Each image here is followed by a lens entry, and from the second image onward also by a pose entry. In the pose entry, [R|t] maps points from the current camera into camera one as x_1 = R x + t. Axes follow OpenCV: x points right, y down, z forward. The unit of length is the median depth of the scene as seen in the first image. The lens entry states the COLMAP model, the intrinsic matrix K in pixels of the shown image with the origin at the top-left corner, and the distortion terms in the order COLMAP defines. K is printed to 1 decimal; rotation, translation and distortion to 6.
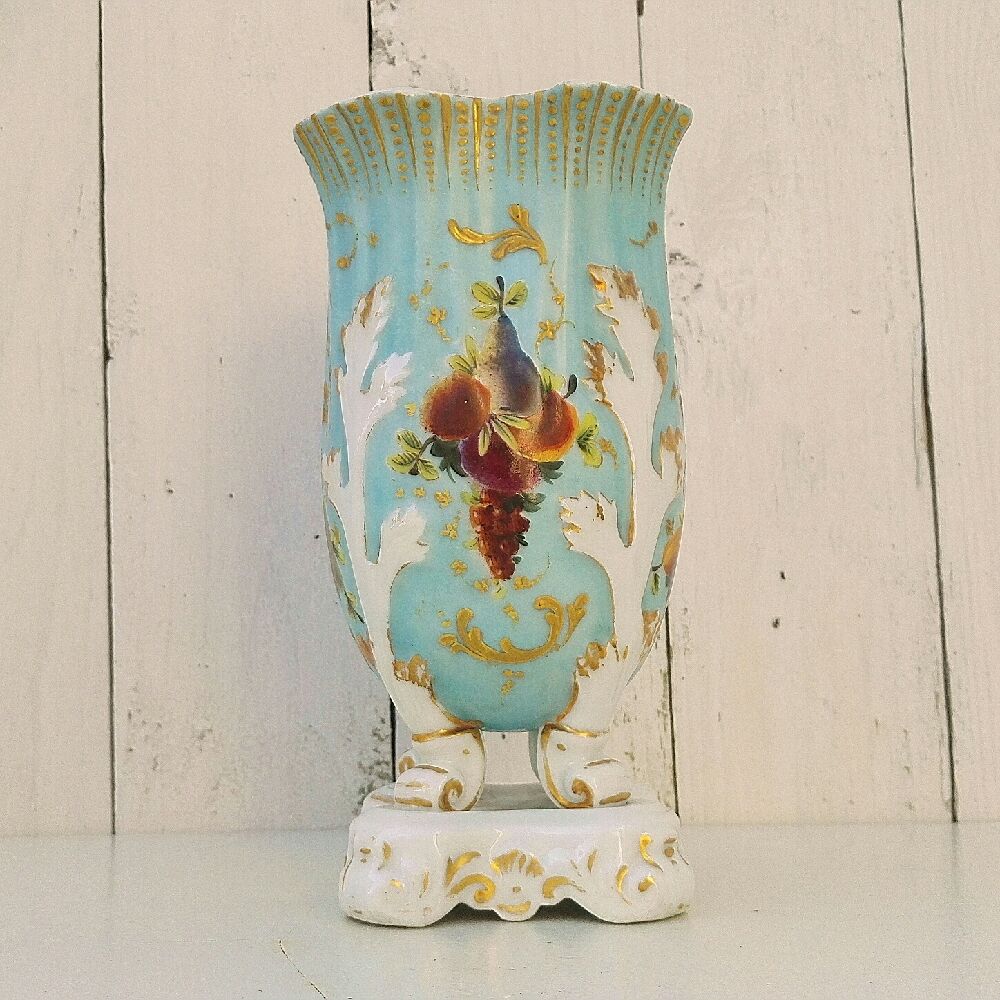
lens RADIAL K [[1253.5, 0, 495.7], [0, 1253.5, 517.9], [0, 0, 1]] dist [0.105087, -0.381923]
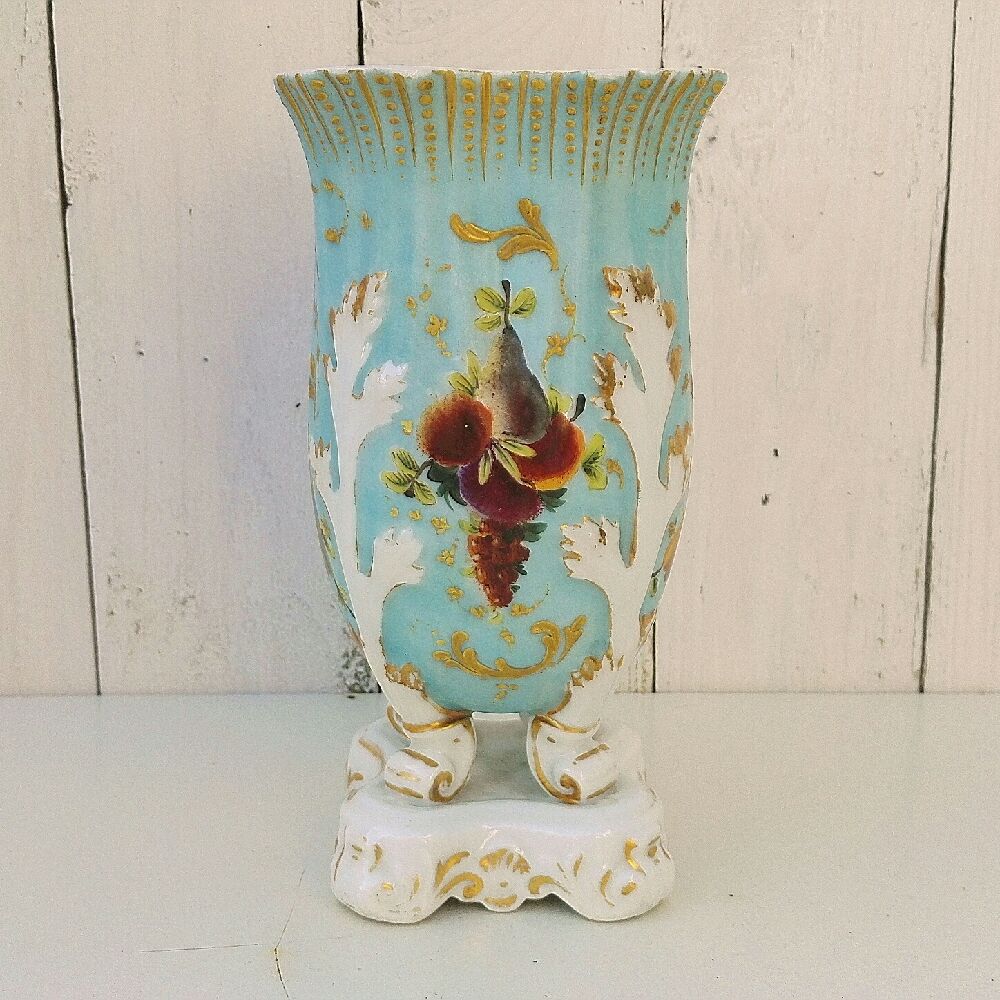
lens RADIAL K [[1264.7, 0, 511.9], [0, 1264.7, 472.8], [0, 0, 1]] dist [0.090068, -0.296352]
pose [[0.998953, 0.023802, 0.039056, -0.024920], [-0.033003, 0.966316, 0.255235, -0.290394], [-0.031666, -0.256256, 0.966090, 0.075991]]
